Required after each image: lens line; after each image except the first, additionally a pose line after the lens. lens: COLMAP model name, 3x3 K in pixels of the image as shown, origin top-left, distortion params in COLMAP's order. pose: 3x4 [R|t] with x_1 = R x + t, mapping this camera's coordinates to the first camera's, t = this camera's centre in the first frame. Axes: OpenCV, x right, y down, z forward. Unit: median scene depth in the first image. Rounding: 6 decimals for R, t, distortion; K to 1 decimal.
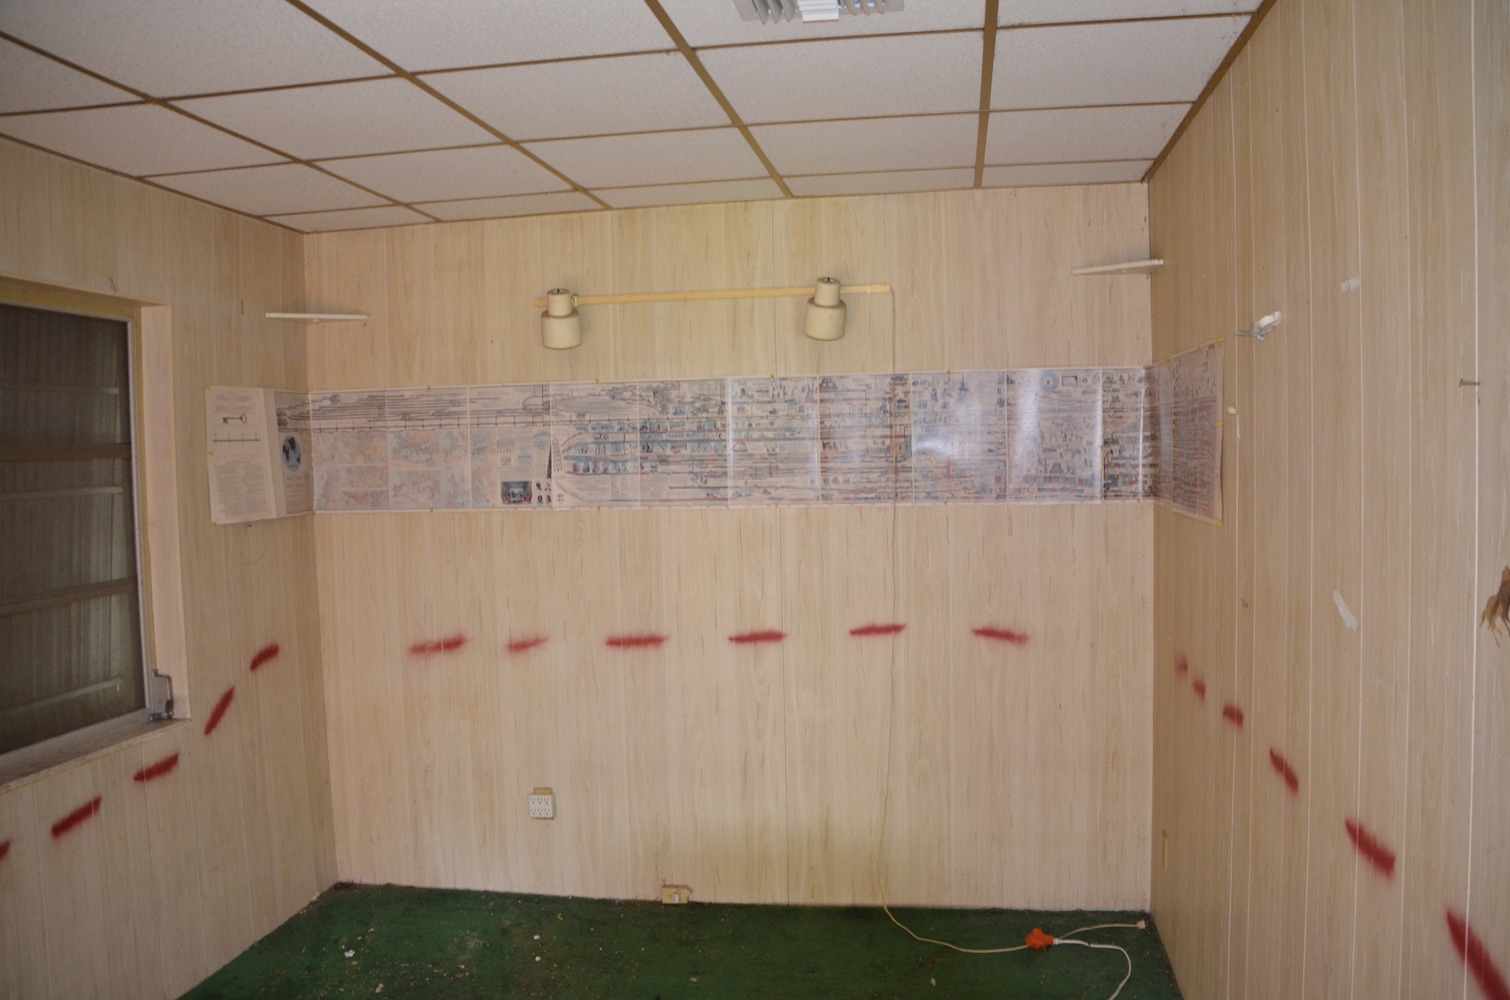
lens RADIAL K [[1203.4, 0, 793.0], [0, 1203.4, 505.6], [0, 0, 1]] dist [-0.163194, 0.113397]
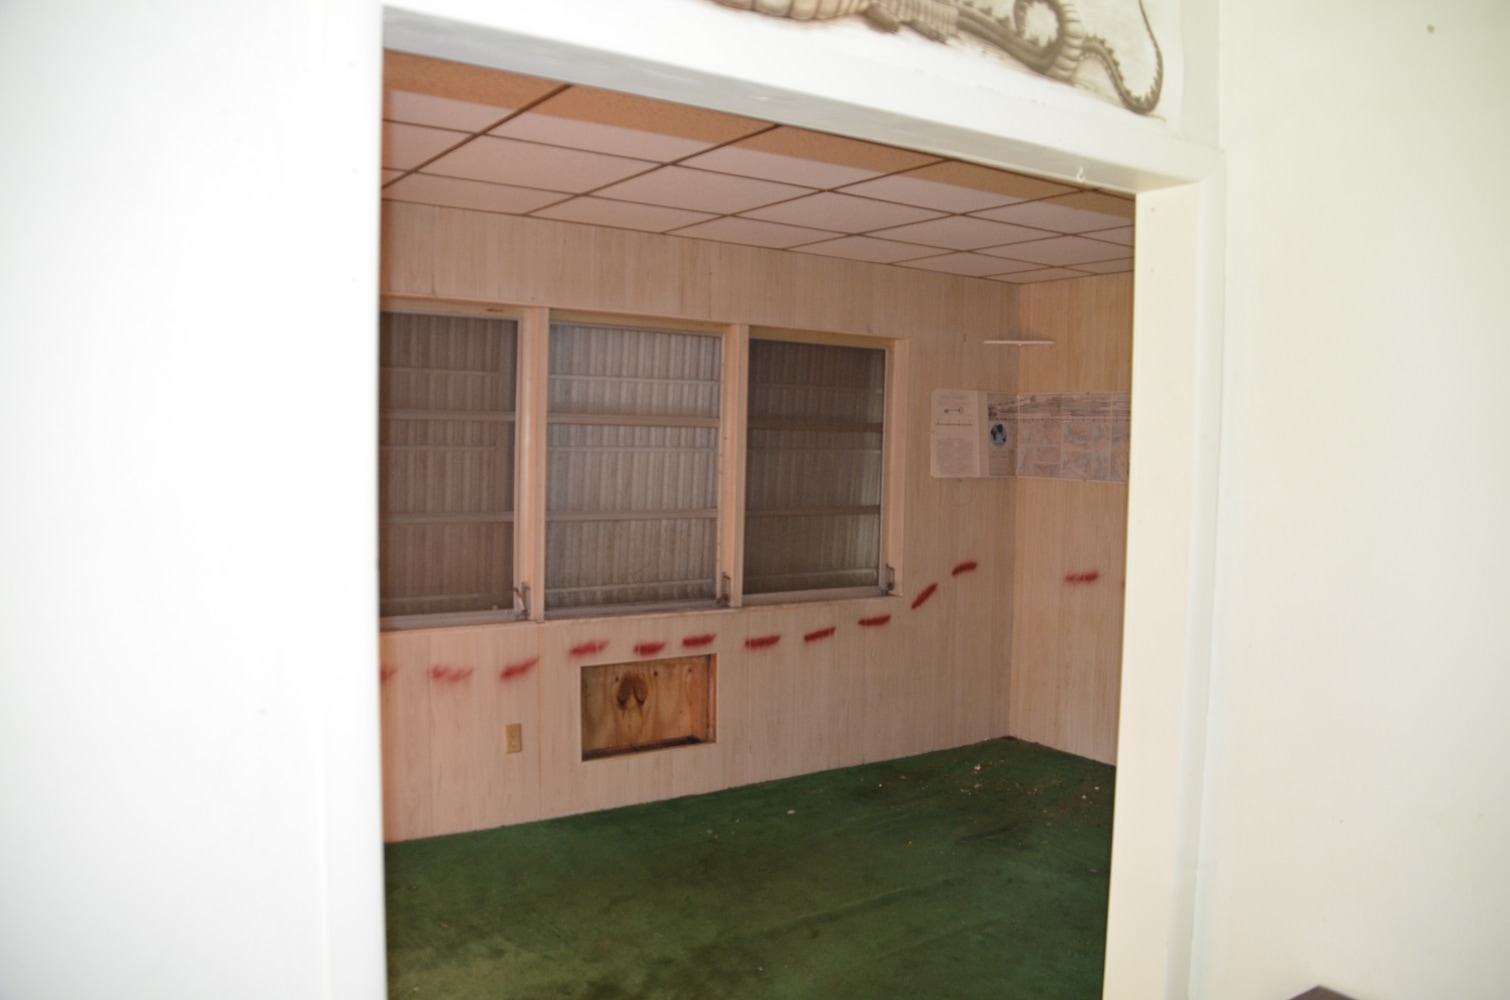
lens RADIAL K [[1203.4, 0, 754.8], [0, 1203.4, 498.0], [0, 0, 1]] dist [-0.163194, 0.113397]
pose [[0.671921, 0.074325, -0.736884, 0.485146], [-0.075062, 0.996663, 0.032082, 0.009240], [0.736809, 0.033755, 0.675258, -0.242501]]
